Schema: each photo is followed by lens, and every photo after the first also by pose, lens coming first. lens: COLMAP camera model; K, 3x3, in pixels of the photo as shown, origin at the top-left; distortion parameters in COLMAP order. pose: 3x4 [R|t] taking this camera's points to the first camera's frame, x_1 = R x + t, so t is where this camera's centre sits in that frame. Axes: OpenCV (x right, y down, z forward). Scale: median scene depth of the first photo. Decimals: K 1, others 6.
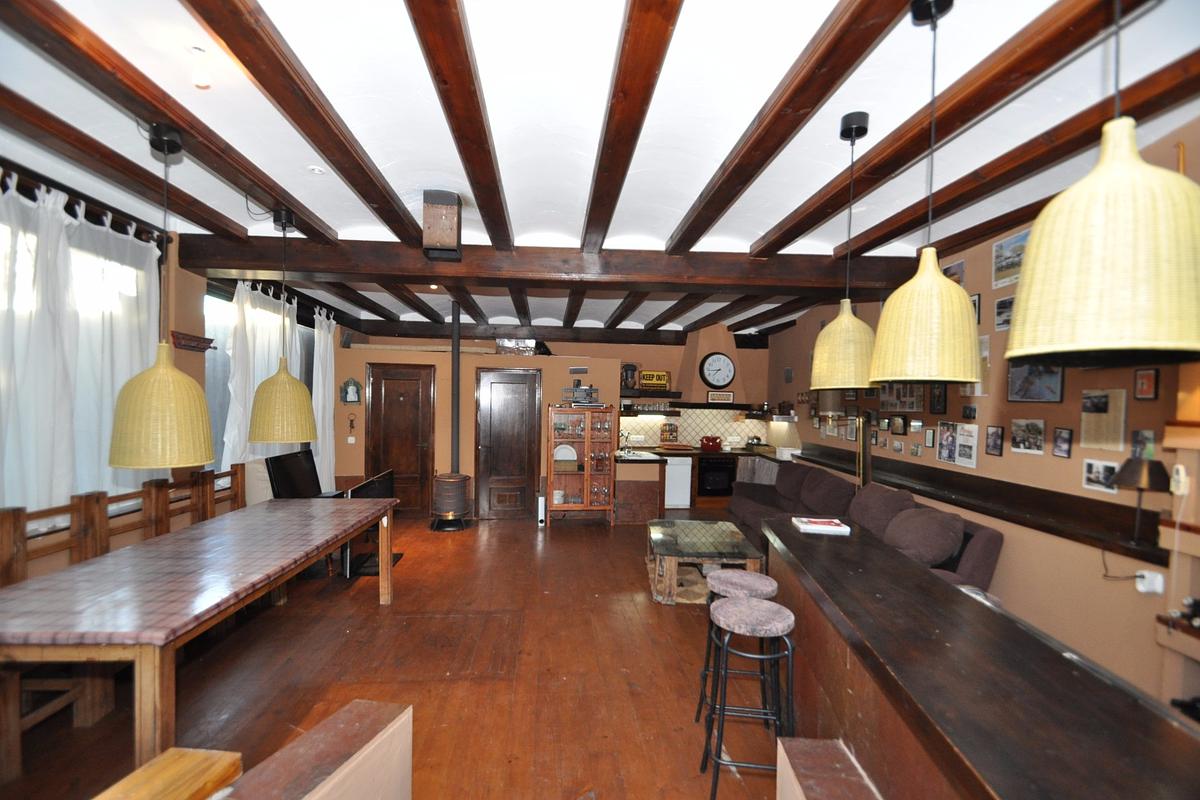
lens RADIAL K [[527.4, 0, 595.9], [0, 527.4, 413.9], [0, 0, 1]] dist [0.015013, -0.018133]
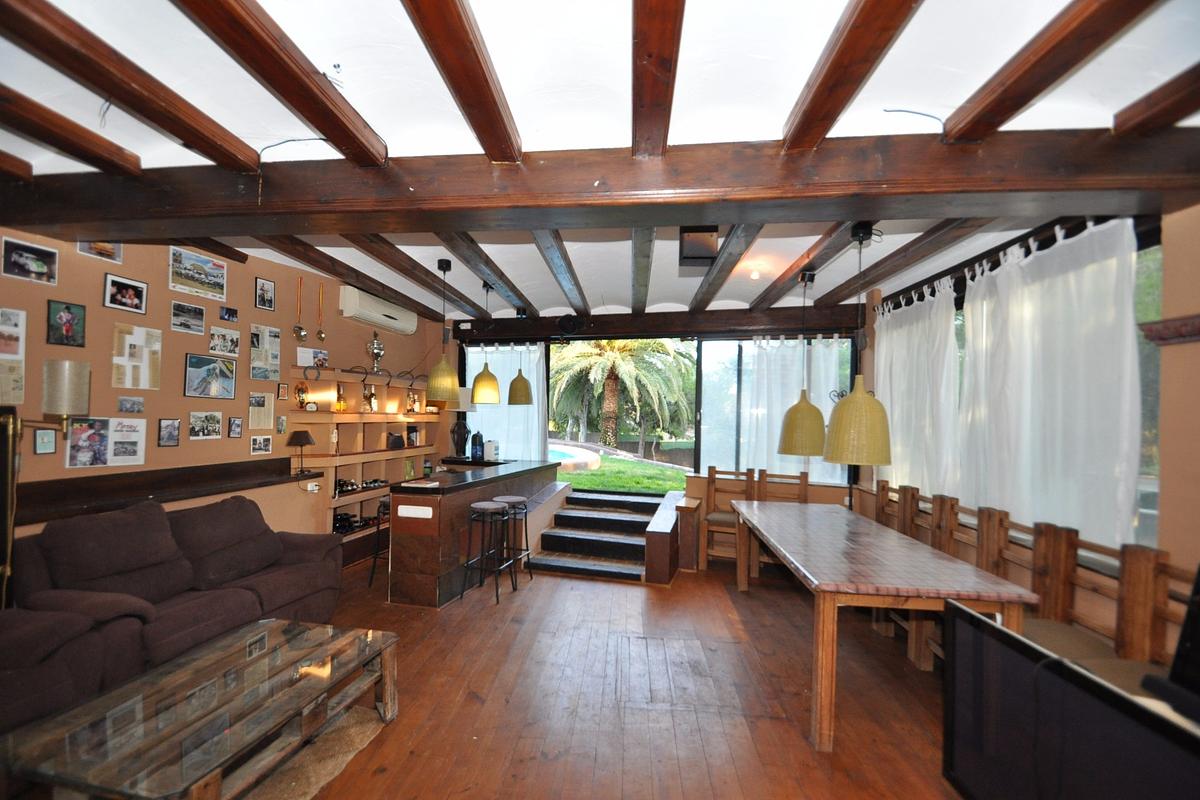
lens RADIAL K [[527.4, 0, 595.9], [0, 527.4, 413.9], [0, 0, 1]] dist [0.015013, -0.018133]
pose [[-0.986673, -0.037117, 0.158427, -0.223730], [-0.034425, 0.999213, 0.019704, -0.032318], [-0.159034, 0.013988, -0.987174, 1.645937]]
